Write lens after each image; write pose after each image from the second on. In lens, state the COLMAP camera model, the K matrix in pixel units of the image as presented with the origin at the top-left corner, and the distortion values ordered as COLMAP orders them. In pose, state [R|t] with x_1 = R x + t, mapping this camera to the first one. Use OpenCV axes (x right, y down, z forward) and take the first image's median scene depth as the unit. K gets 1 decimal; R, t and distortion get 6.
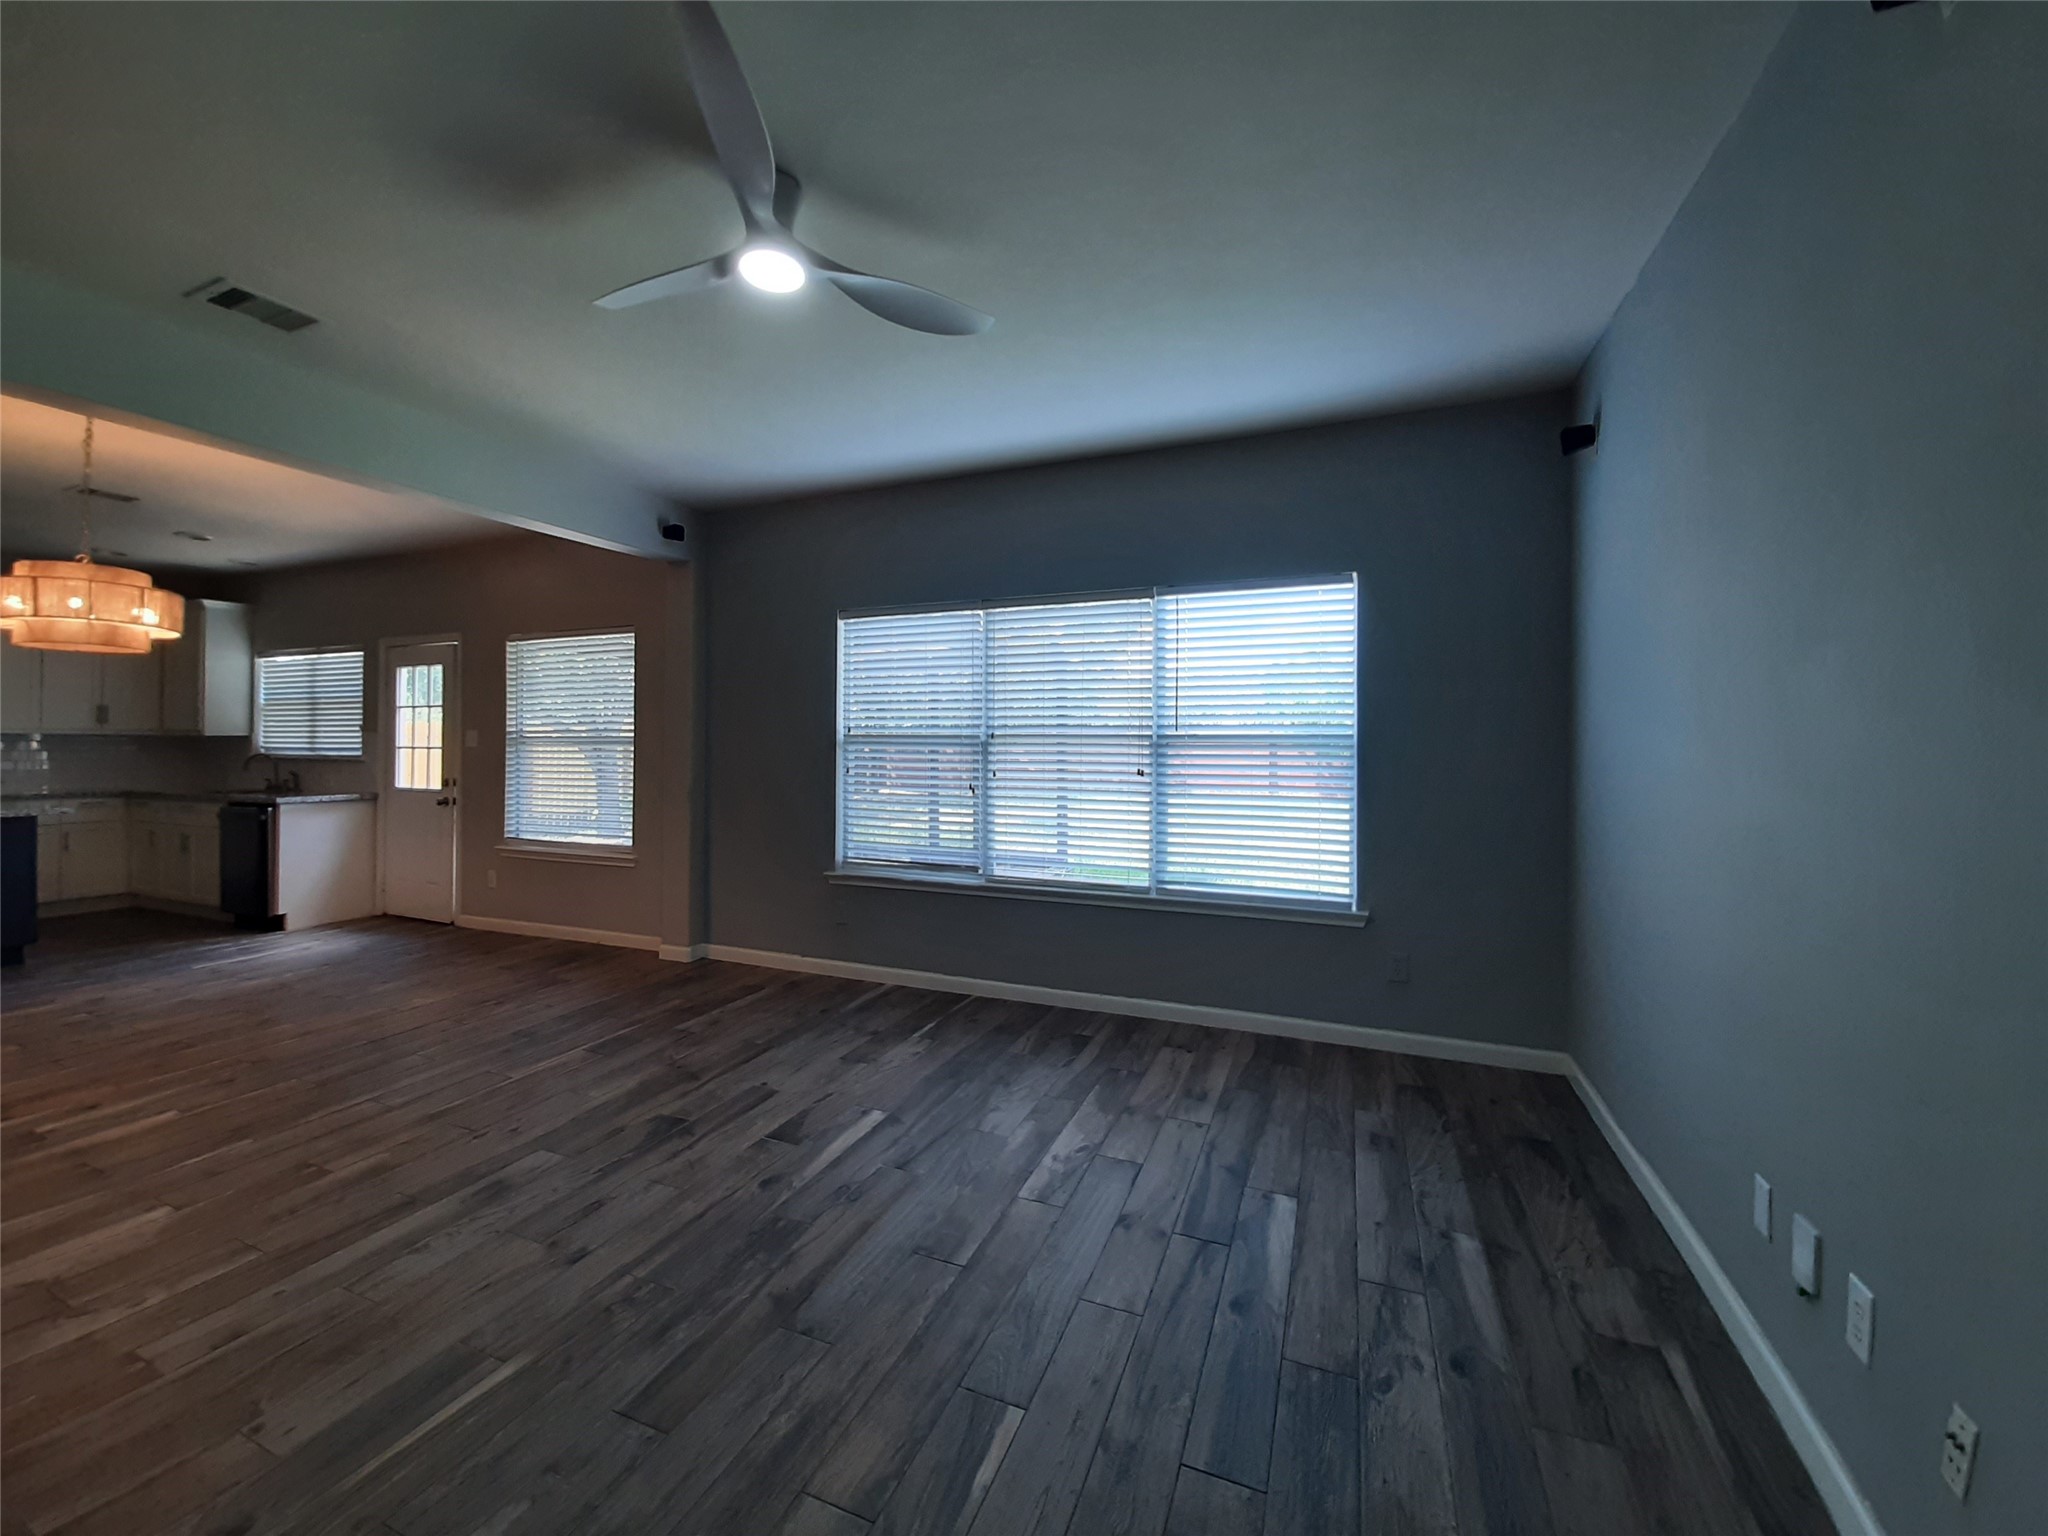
lens RADIAL K [[798.3, 0, 1012.1], [0, 798.3, 748.2], [0, 0, 1]] dist [0.027161, -0.017838]
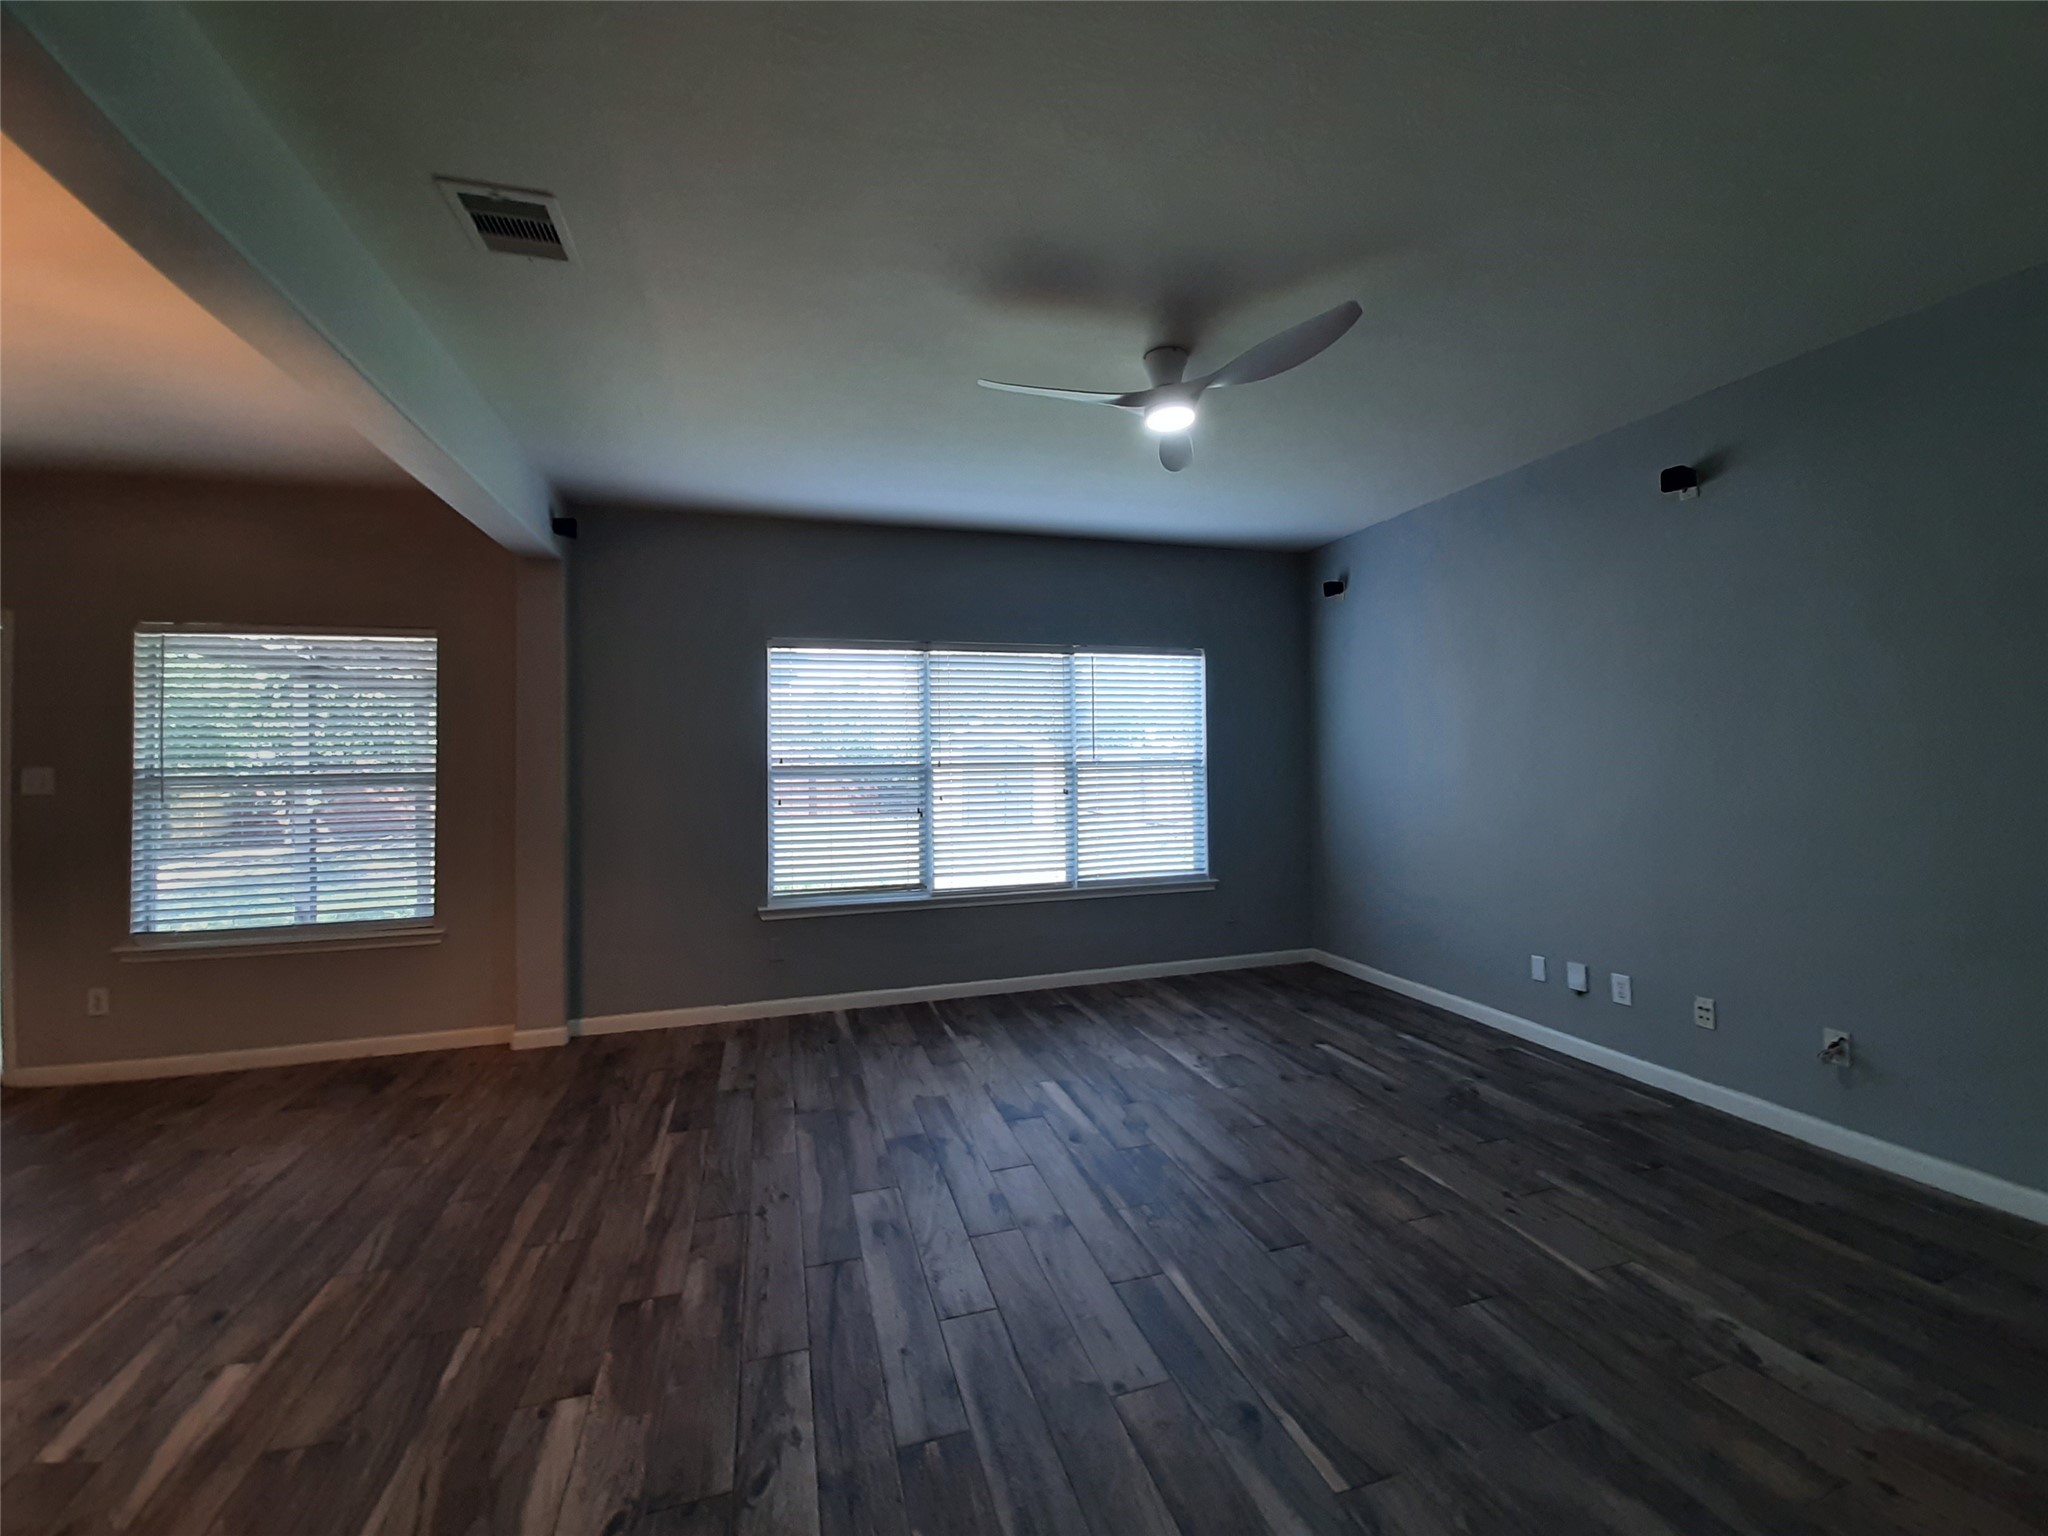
lens RADIAL K [[798.3, 0, 1012.1], [0, 798.3, 748.2], [0, 0, 1]] dist [0.027161, -0.017838]
pose [[0.774597, -0.001310, 0.632454, -0.950839], [0.022726, 0.999410, -0.025763, -0.010354], [-0.632047, 0.034329, 0.774169, 0.096936]]
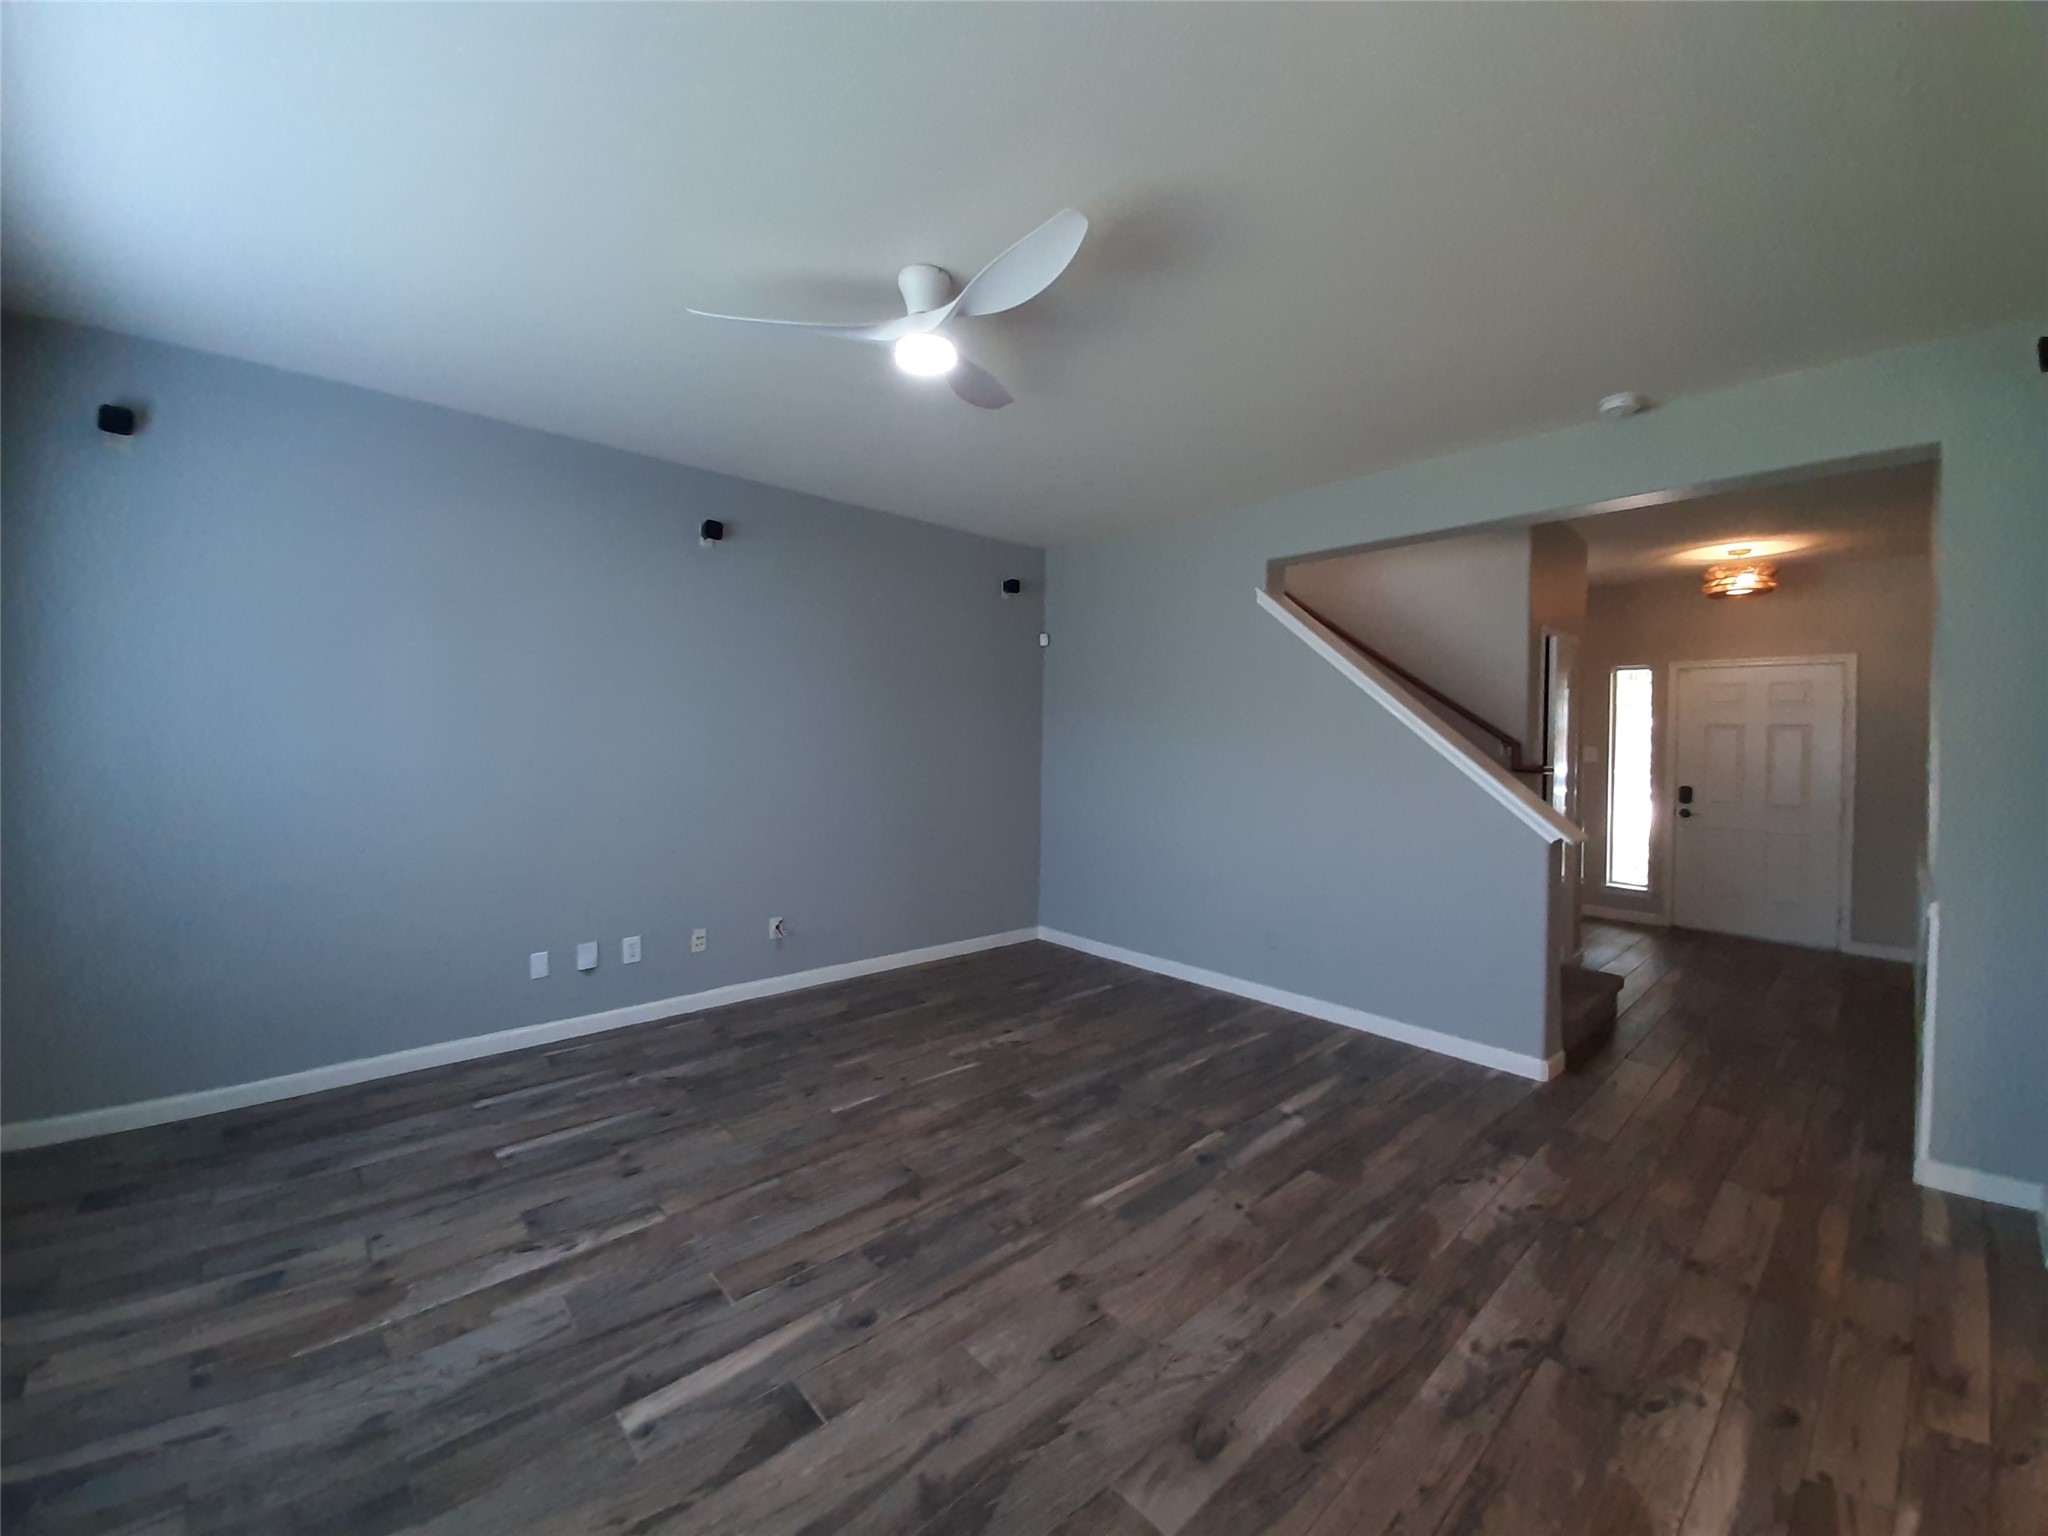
lens RADIAL K [[798.3, 0, 1012.1], [0, 798.3, 748.2], [0, 0, 1]] dist [0.027161, -0.017838]
pose [[-0.901228, -0.020707, 0.432851, -0.646609], [-0.011372, 0.999644, 0.024144, -0.040298], [-0.433197, 0.016836, -0.901142, 1.384624]]
